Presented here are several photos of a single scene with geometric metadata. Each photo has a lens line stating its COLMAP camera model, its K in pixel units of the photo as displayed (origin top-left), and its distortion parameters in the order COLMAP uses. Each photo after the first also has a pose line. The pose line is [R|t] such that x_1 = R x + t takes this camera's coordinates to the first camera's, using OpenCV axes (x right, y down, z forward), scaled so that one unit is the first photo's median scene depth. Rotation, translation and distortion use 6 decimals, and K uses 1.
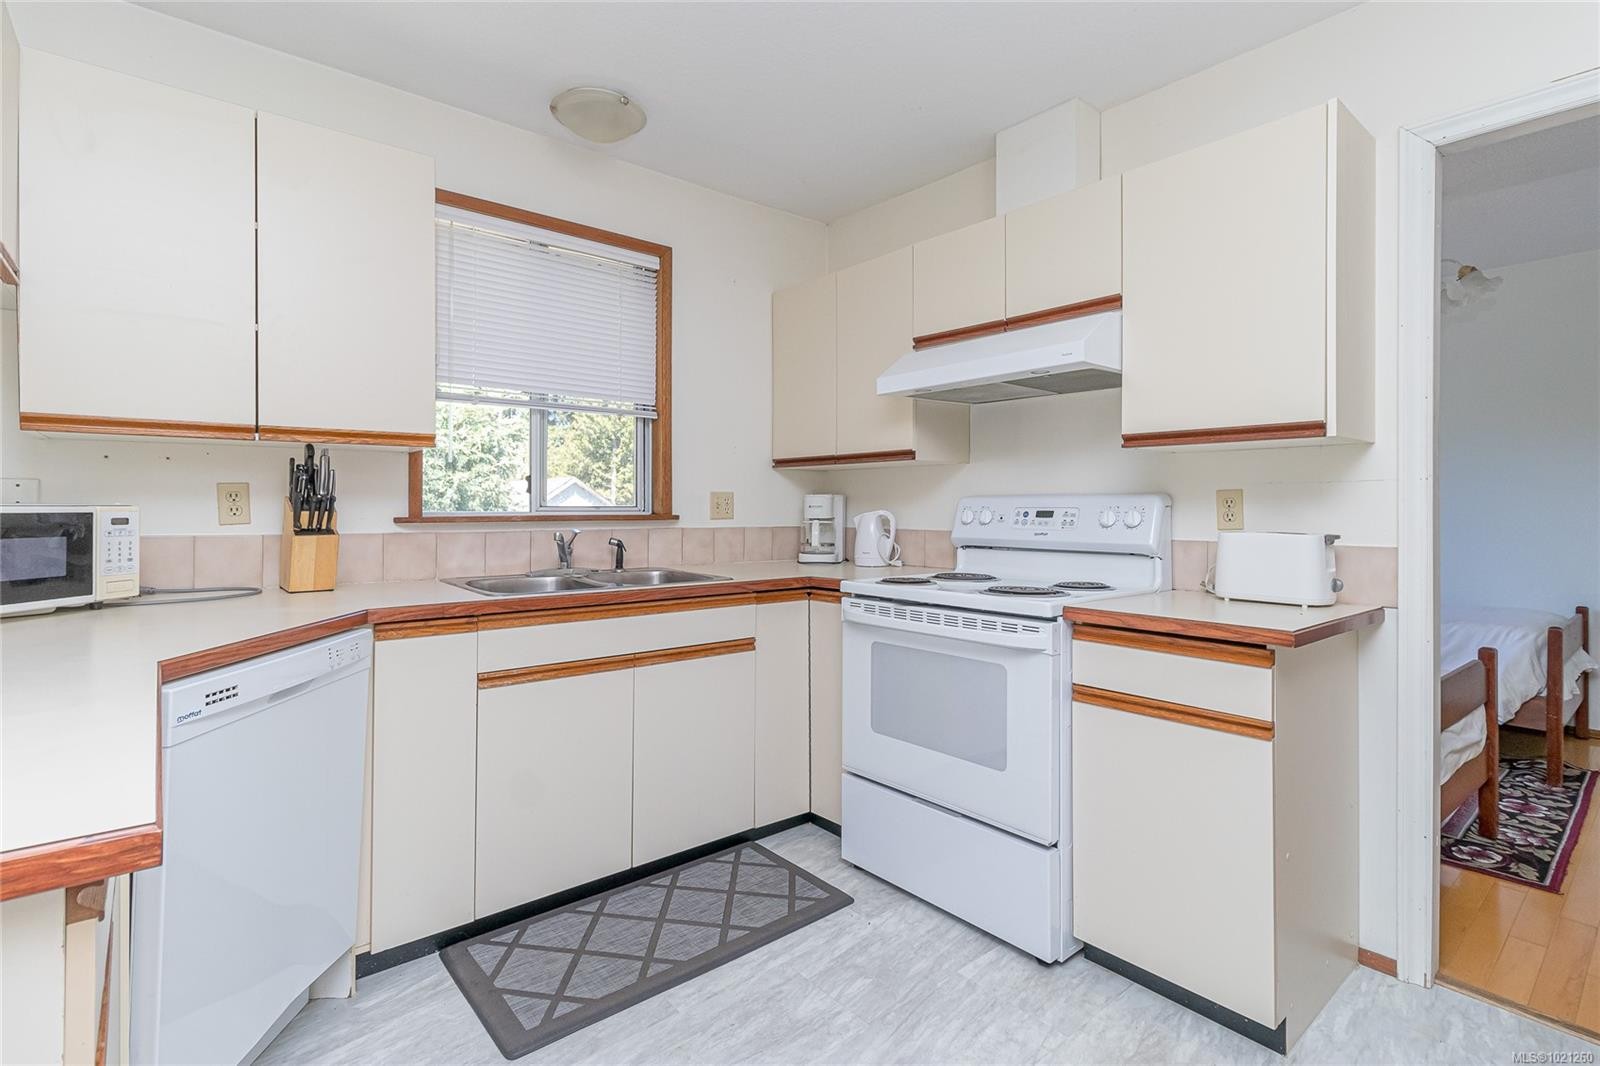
lens RADIAL K [[766.9, 0, 807.3], [0, 766.9, 505.8], [0, 0, 1]] dist [-0.001874, 0.001172]
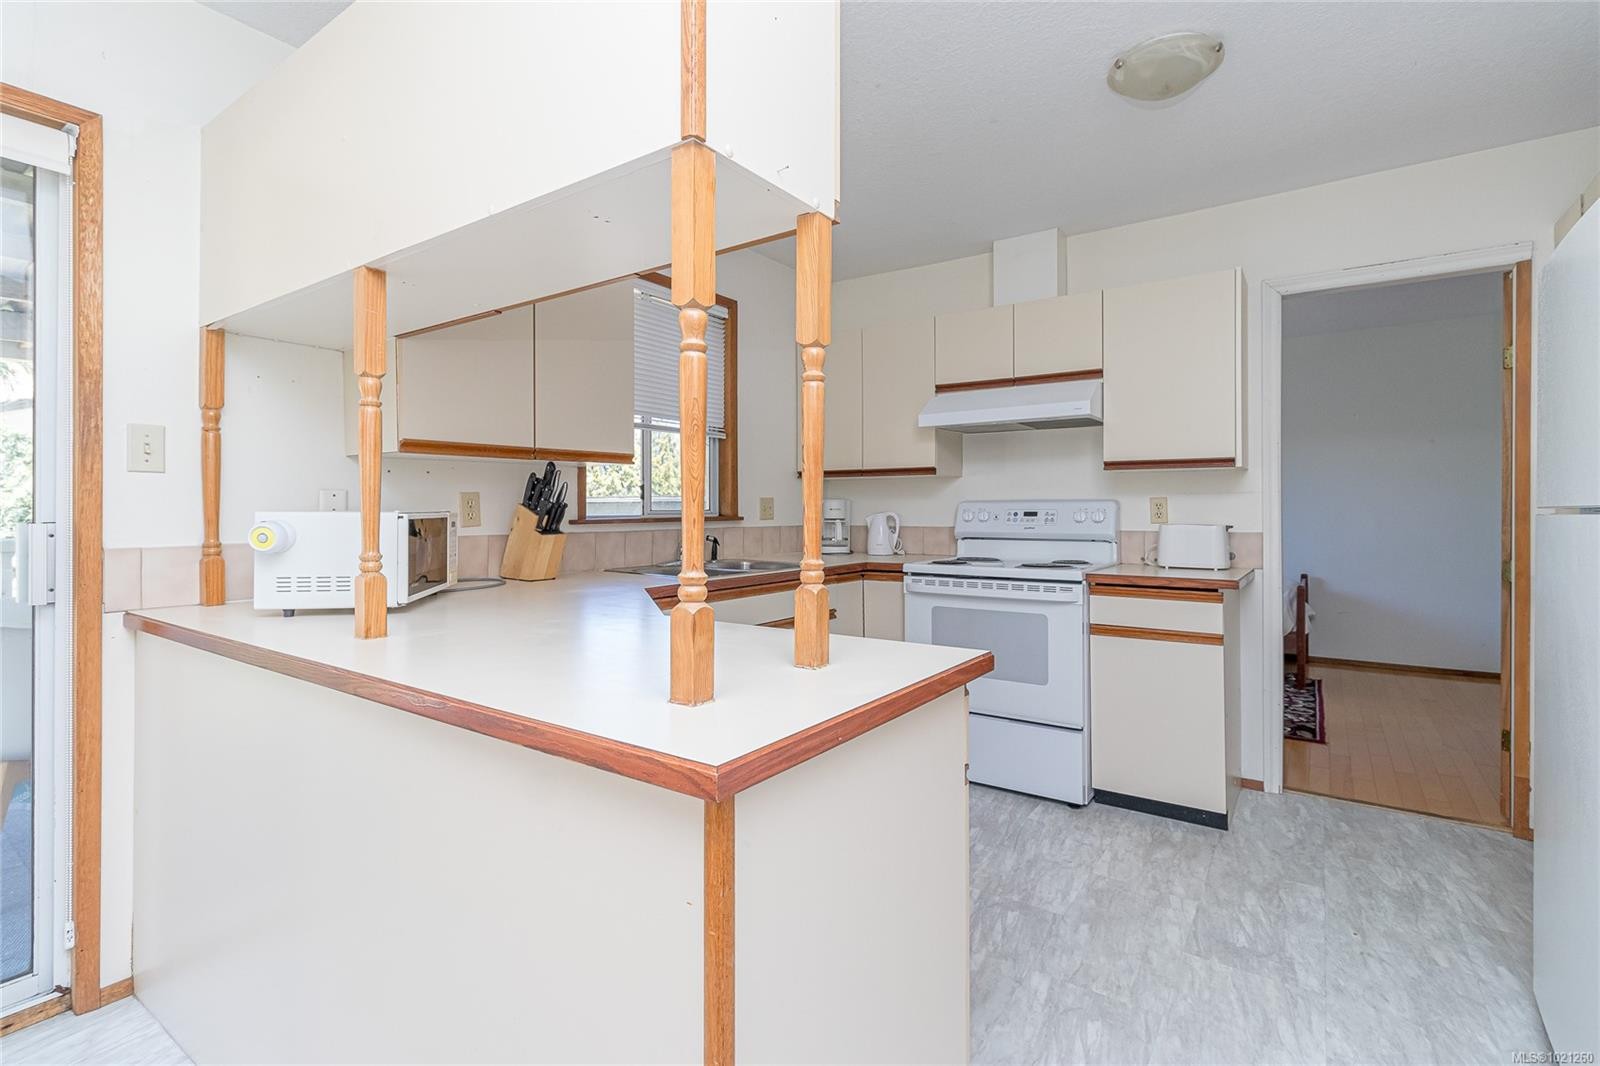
lens RADIAL K [[749.1, 0, 806.6], [0, 749.1, 504.3], [0, 0, 1]] dist [0.003110, -0.003112]
pose [[0.965866, -0.003123, 0.259025, -0.500747], [0.003900, 0.999989, -0.002484, -0.005880], [-0.259015, 0.003410, 0.965867, -0.260907]]
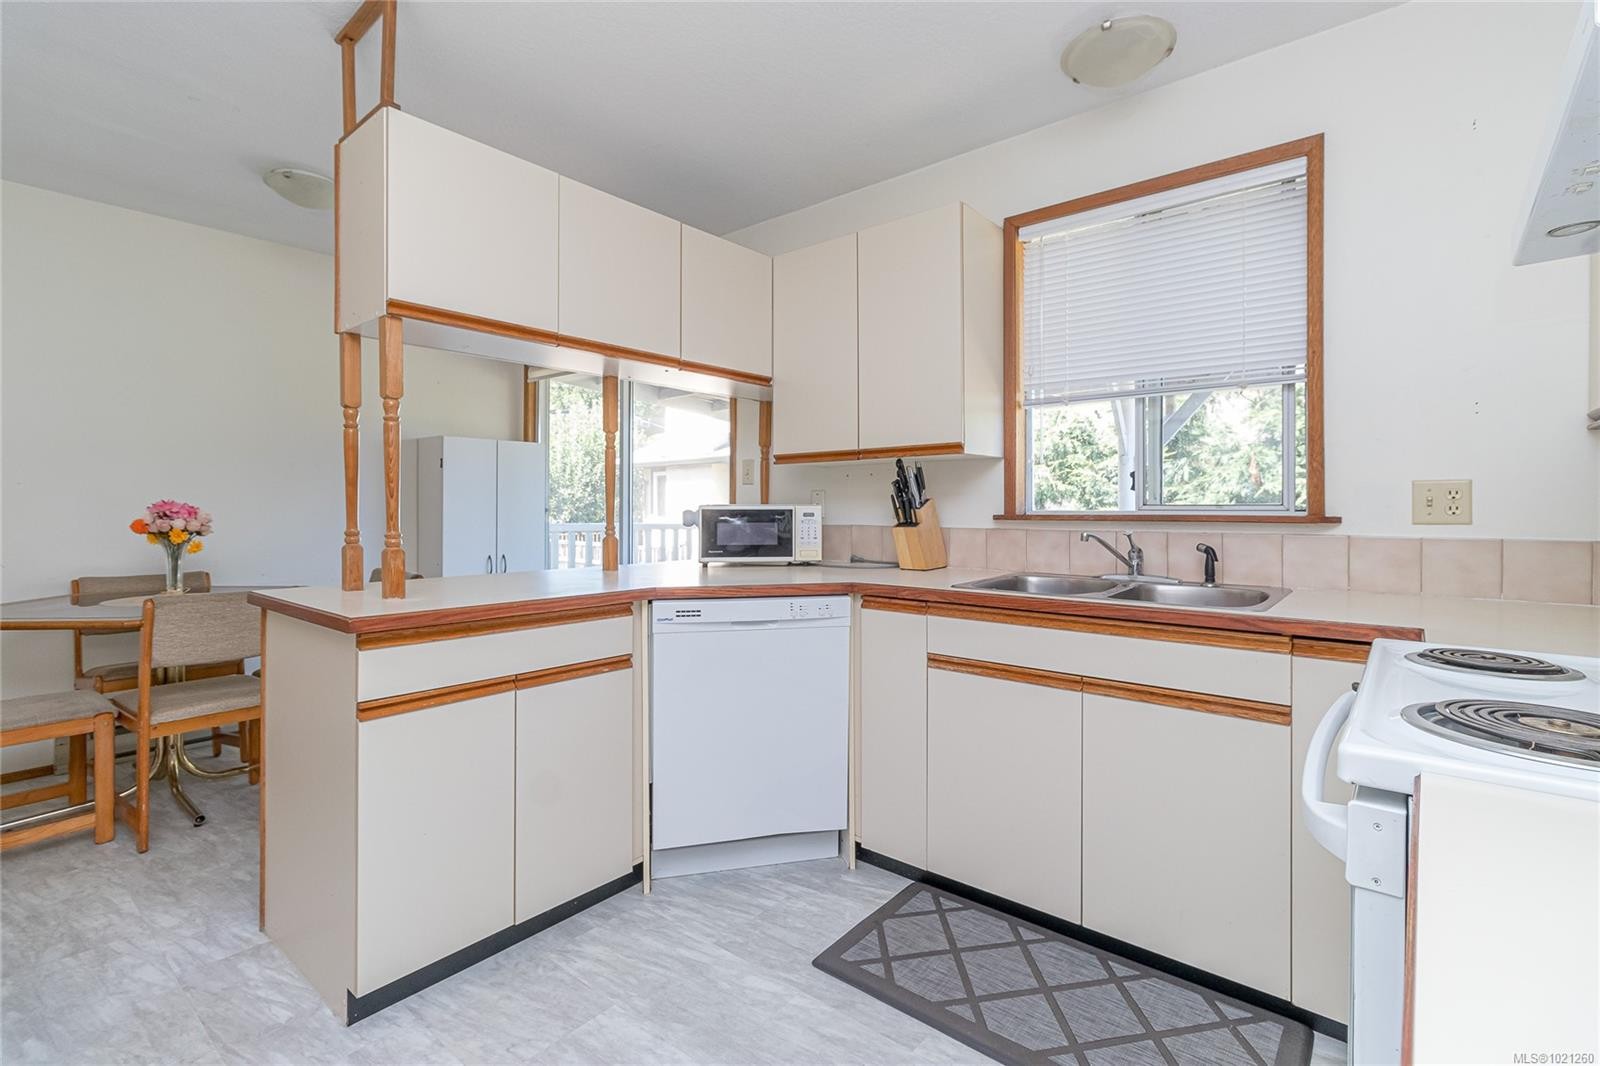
lens RADIAL K [[749.1, 0, 823.3], [0, 749.1, 504.0], [0, 0, 1]] dist [0.003110, -0.003112]
pose [[0.176813, -0.007124, -0.984219, 0.546689], [0.001843, 0.999974, -0.006907, 0.006346], [0.984243, -0.000592, 0.176821, 0.566939]]
